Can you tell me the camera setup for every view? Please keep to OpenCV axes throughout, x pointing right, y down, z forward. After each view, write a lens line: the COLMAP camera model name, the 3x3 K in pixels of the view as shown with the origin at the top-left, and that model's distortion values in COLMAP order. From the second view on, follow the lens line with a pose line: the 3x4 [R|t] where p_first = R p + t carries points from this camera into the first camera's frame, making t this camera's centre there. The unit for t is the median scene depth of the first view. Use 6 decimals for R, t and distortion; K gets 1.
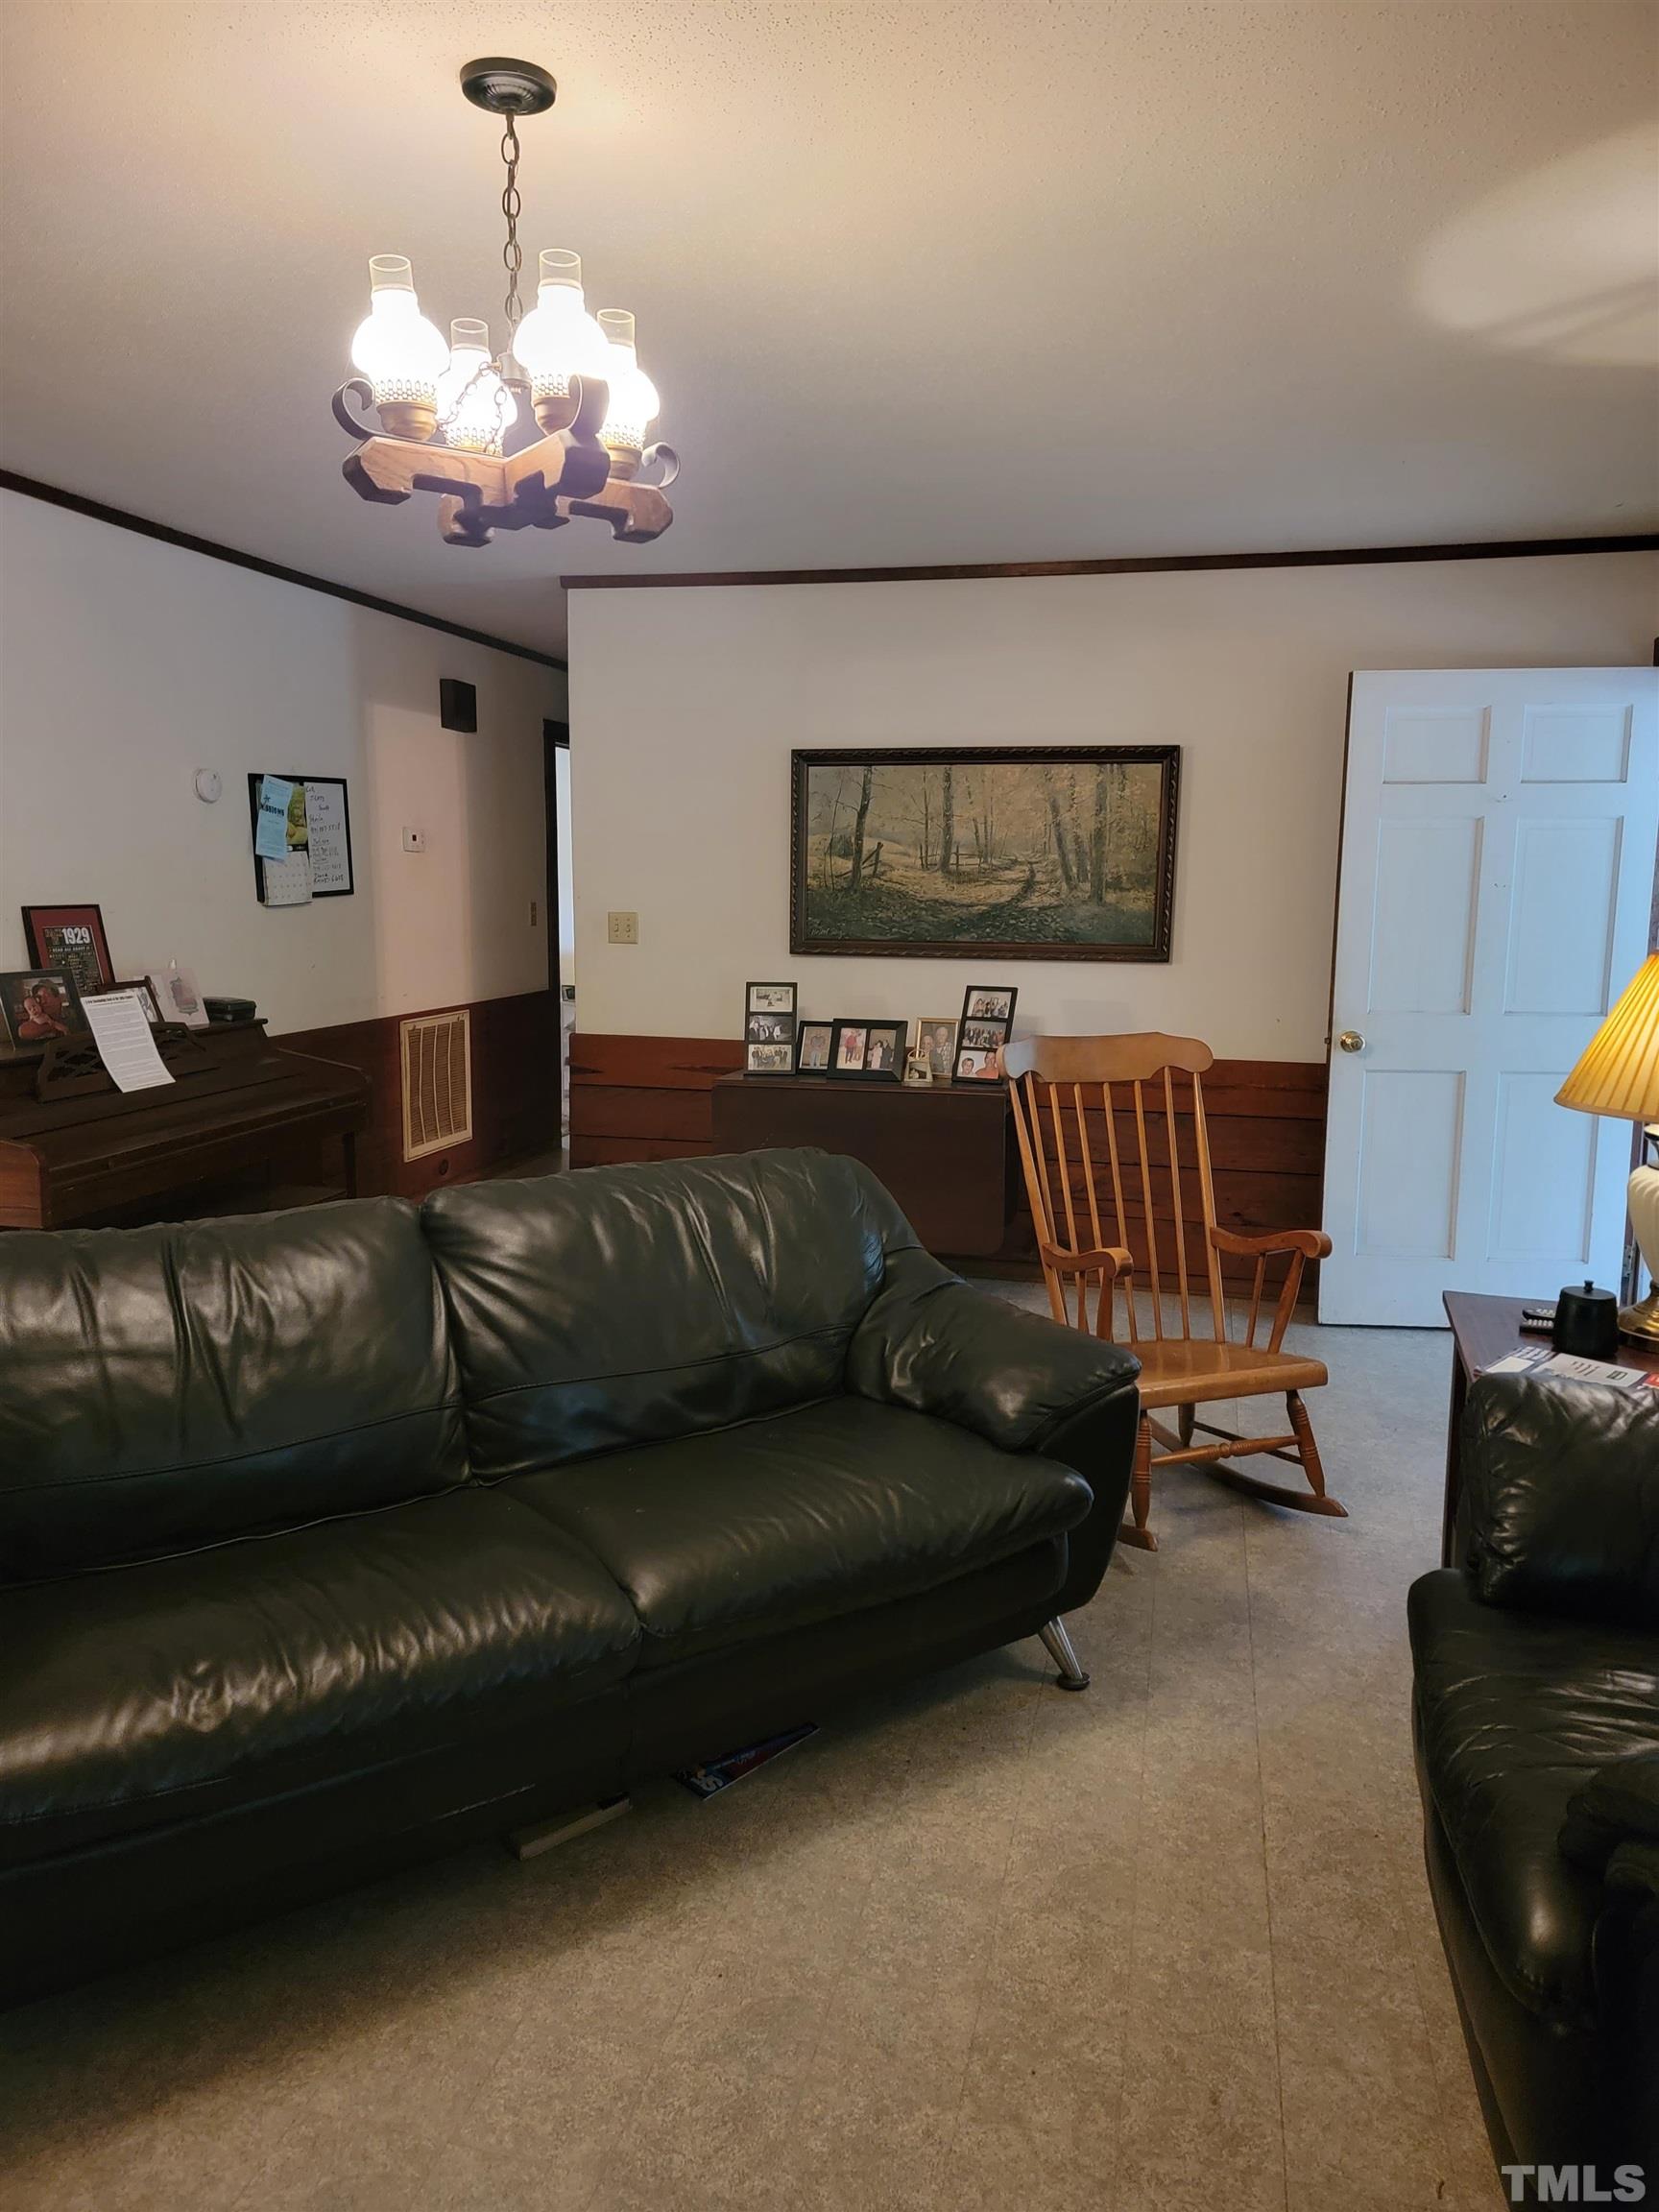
lens RADIAL K [[1599.8, 0, 829.5], [0, 1599.8, 1106.0], [0, 0, 1]] dist [0.097274, -0.000705]
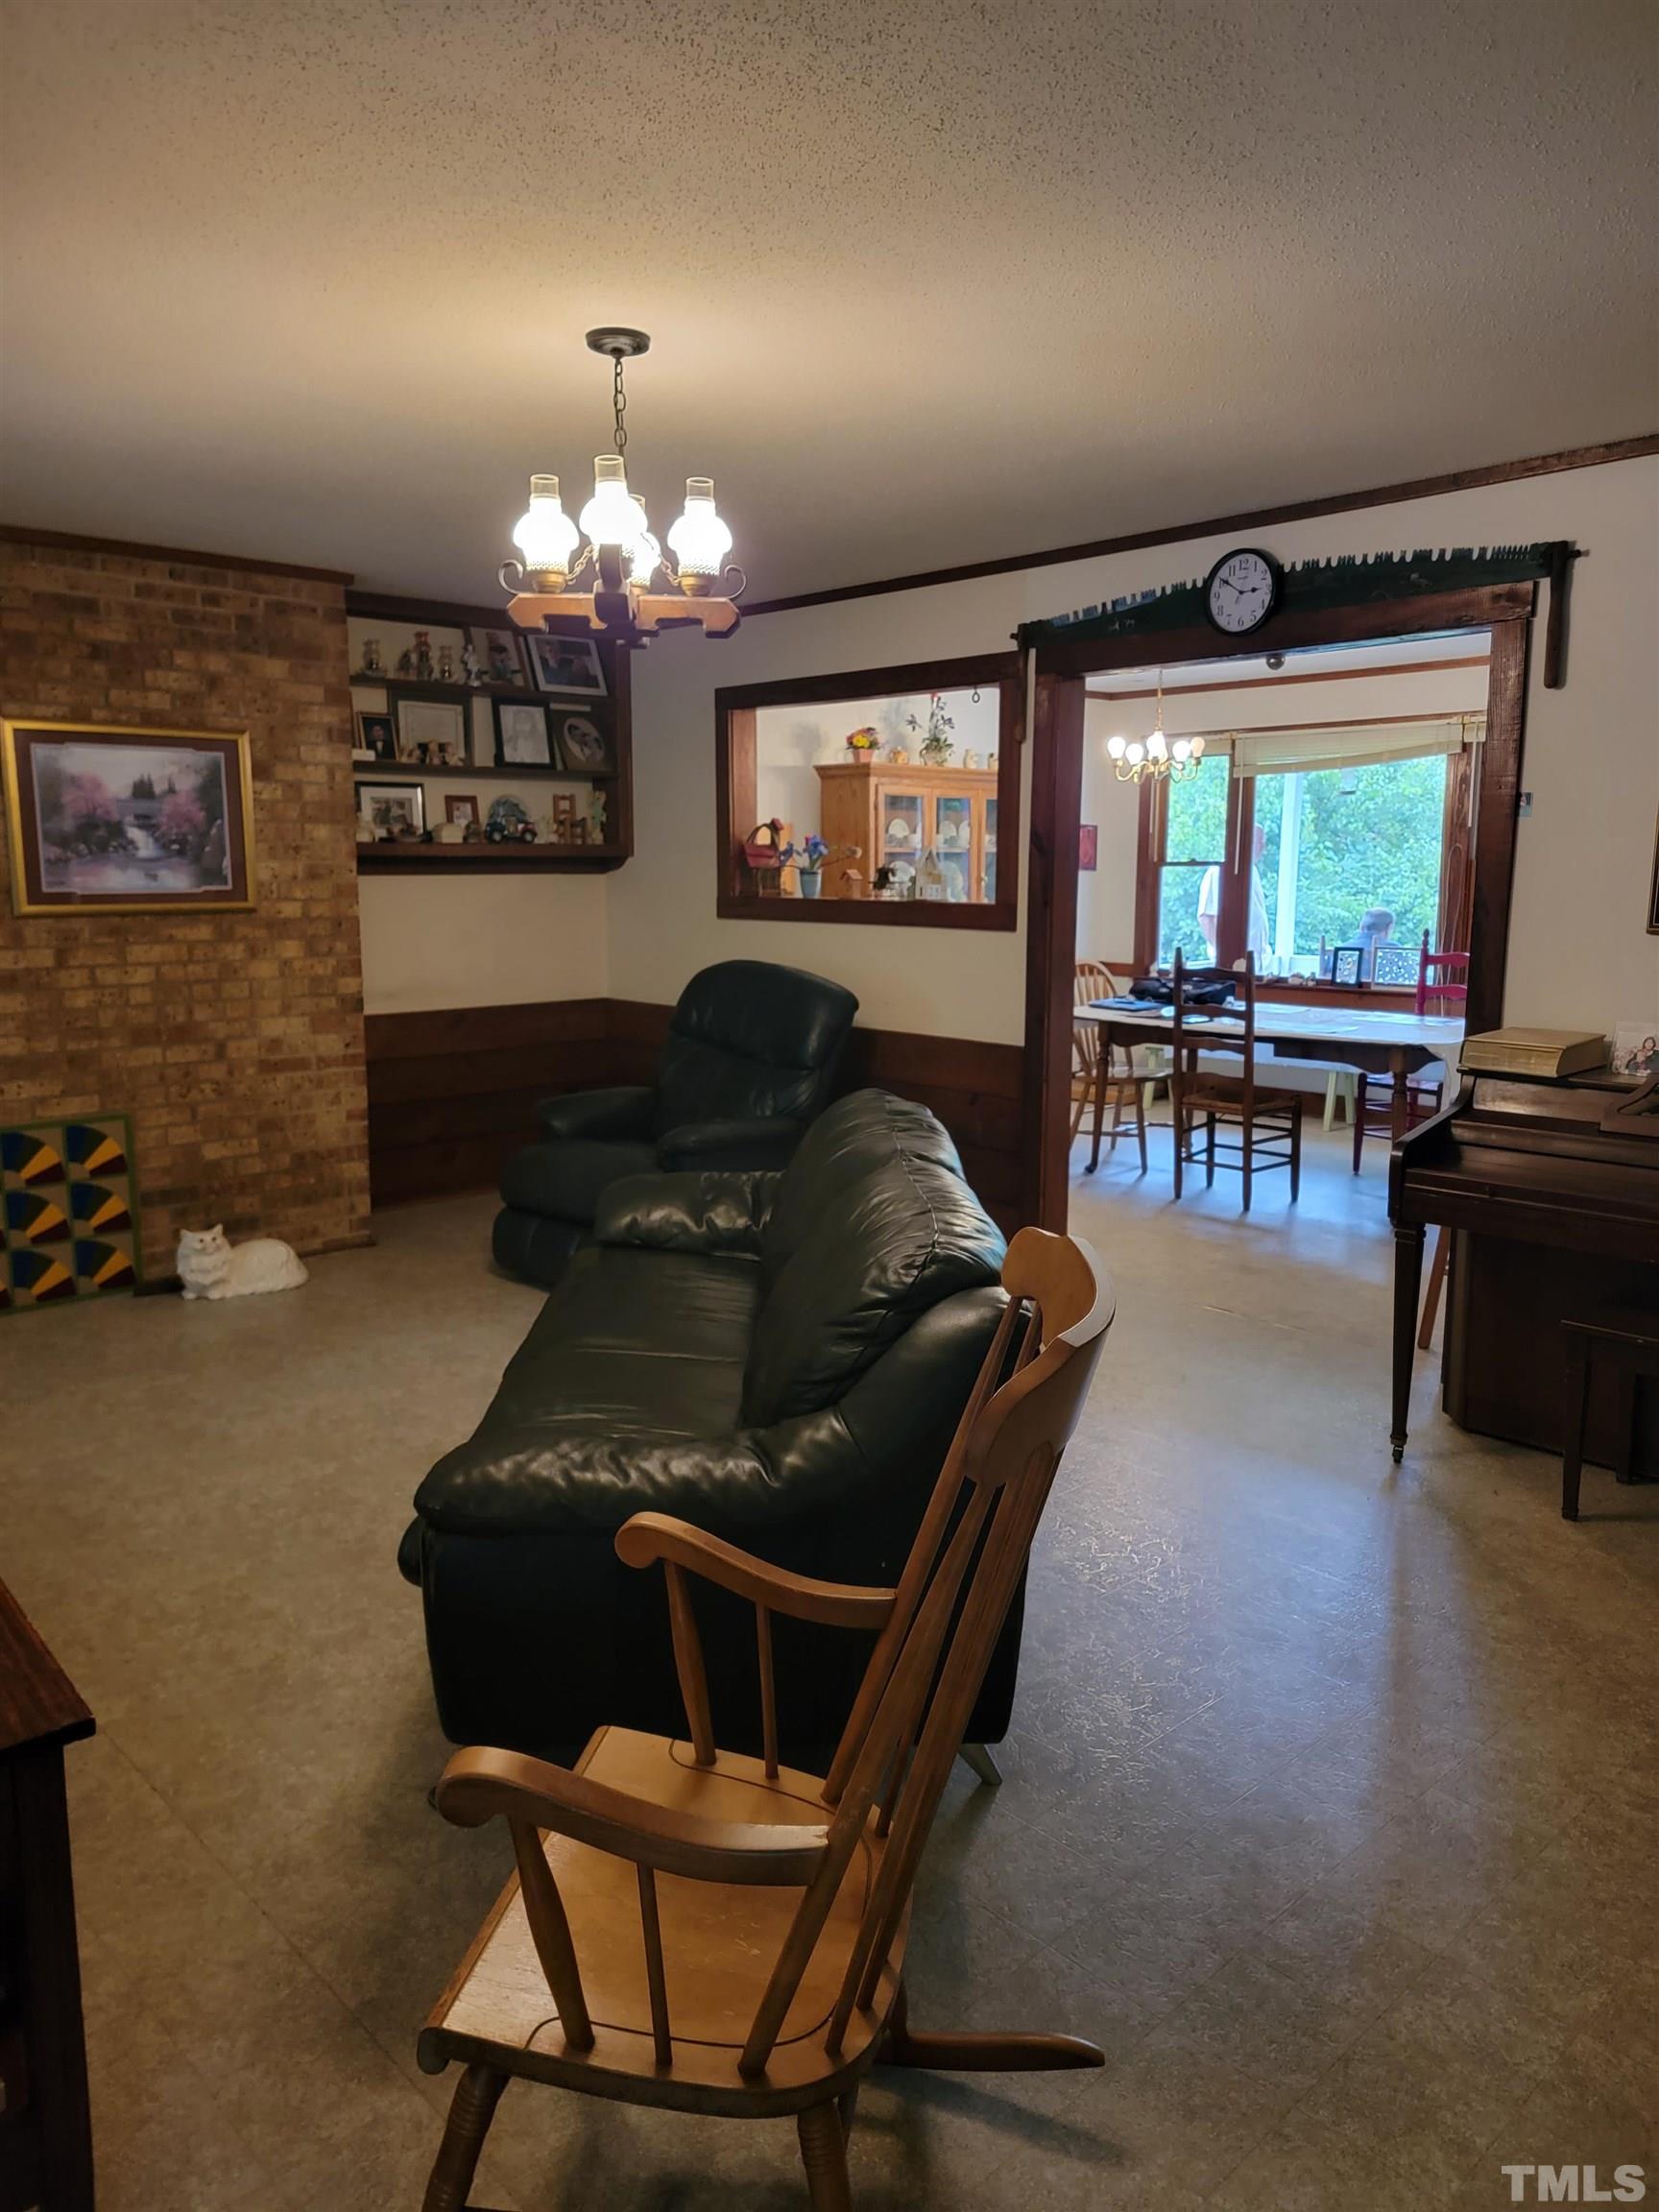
lens RADIAL K [[1496.4, 0, 829.5], [0, 1496.4, 1106.0], [0, 0, 1]] dist [0.002739, -0.000115]
pose [[-0.543753, 0.125721, -0.829775, 0.805306], [-0.132991, 0.963315, 0.233103, -0.264747], [0.828641, 0.237103, -0.507086, 1.822156]]
